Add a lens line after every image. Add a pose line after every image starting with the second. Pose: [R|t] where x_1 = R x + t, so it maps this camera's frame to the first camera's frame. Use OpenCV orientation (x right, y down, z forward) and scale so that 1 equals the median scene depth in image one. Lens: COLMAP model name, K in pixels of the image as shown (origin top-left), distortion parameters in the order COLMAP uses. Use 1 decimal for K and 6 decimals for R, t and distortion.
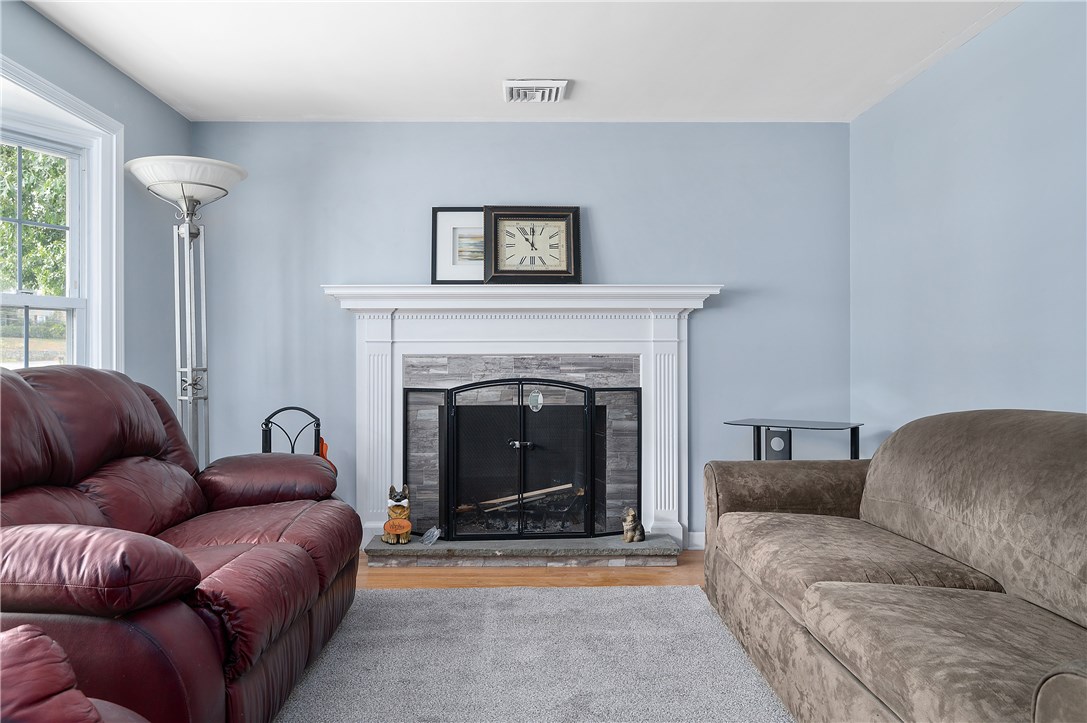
lens RADIAL K [[766.9, 0, 523.1], [0, 766.9, 351.9], [0, 0, 1]] dist [0.002025, -0.000641]
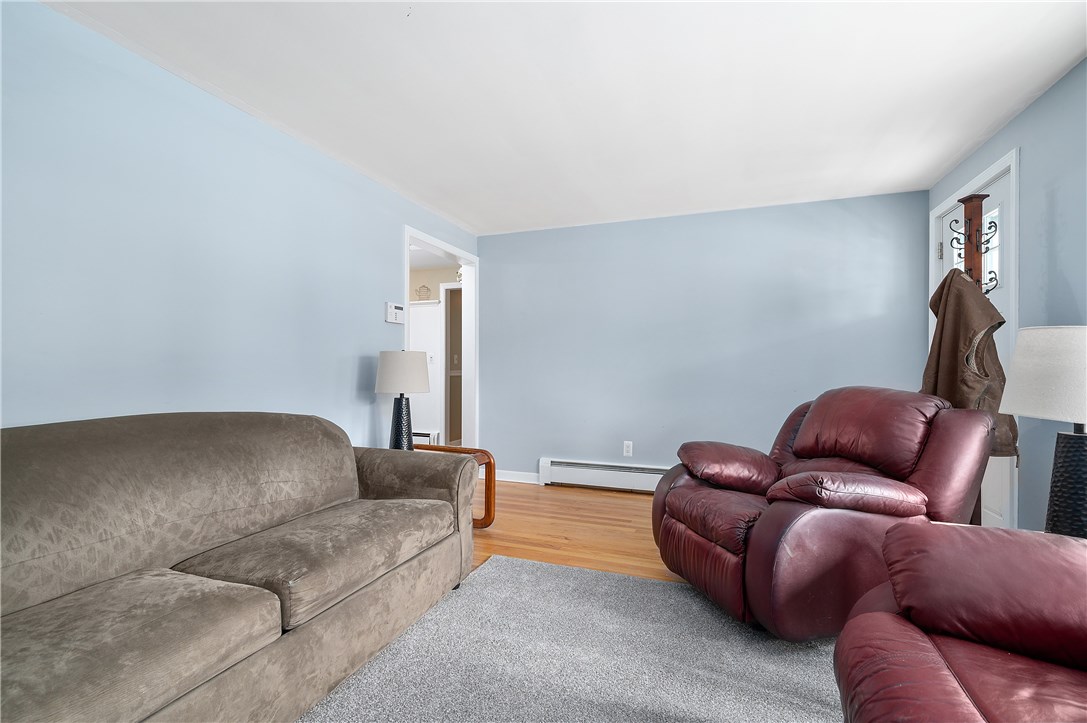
lens RADIAL K [[486.1, 0, 543.5], [0, 486.1, 361.5], [0, 0, 1]] dist [0.000258, 0.000106]
pose [[-0.931641, 0.001797, 0.363375, -0.102786], [-0.002689, 0.999926, -0.011837, -0.000738], [-0.363370, -0.012005, -0.931568, 0.778639]]
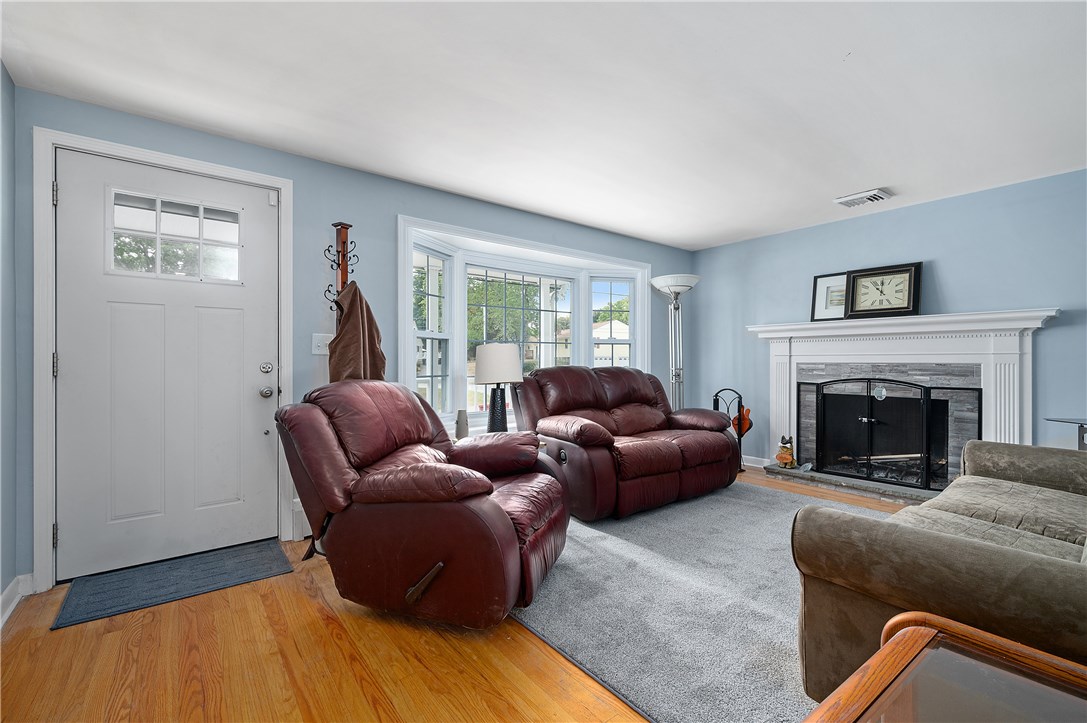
lens RADIAL K [[469.2, 0, 543.5], [0, 469.2, 361.5], [0, 0, 1]] dist [-0.001245, -0.000086]
pose [[0.606609, 0.003836, -0.794991, 0.352414], [-0.001204, 0.999992, 0.003906, -0.002735], [0.794999, -0.001413, 0.606609, -0.111526]]
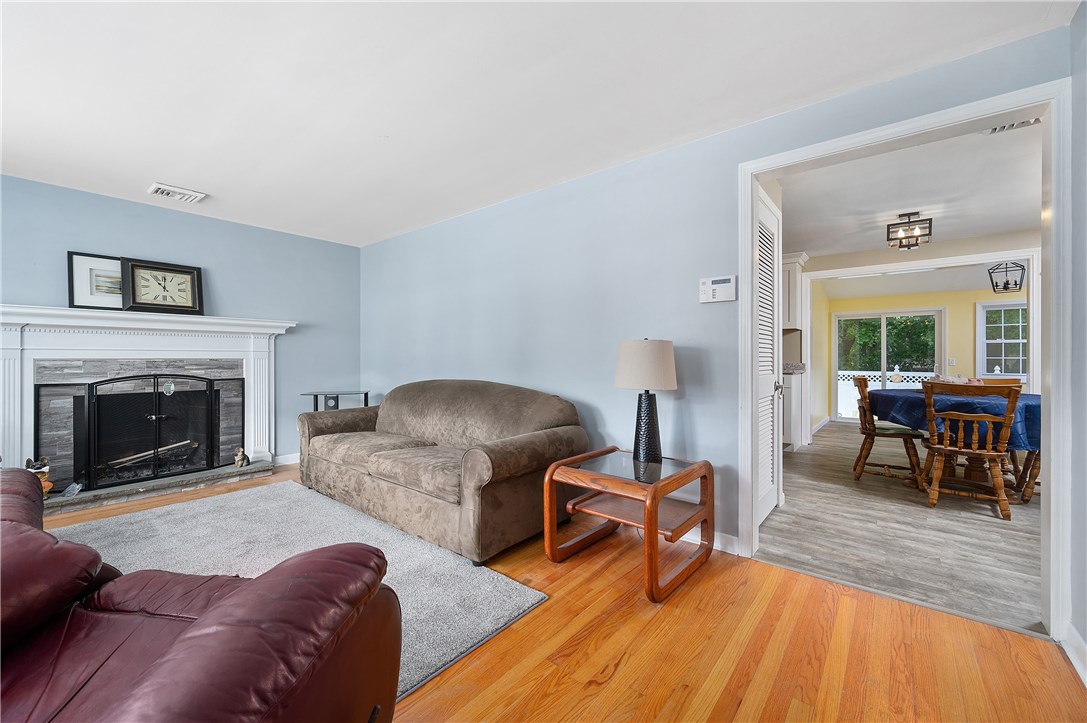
lens RADIAL K [[431.2, 0, 538.1], [0, 431.2, 358.6], [0, 0, 1]] dist [-0.000904, -0.000264]
pose [[0.650705, -0.000093, 0.759331, -0.158423], [-0.002508, 0.999994, 0.002271, -0.000798], [-0.759326, -0.003382, 0.650701, -0.138789]]
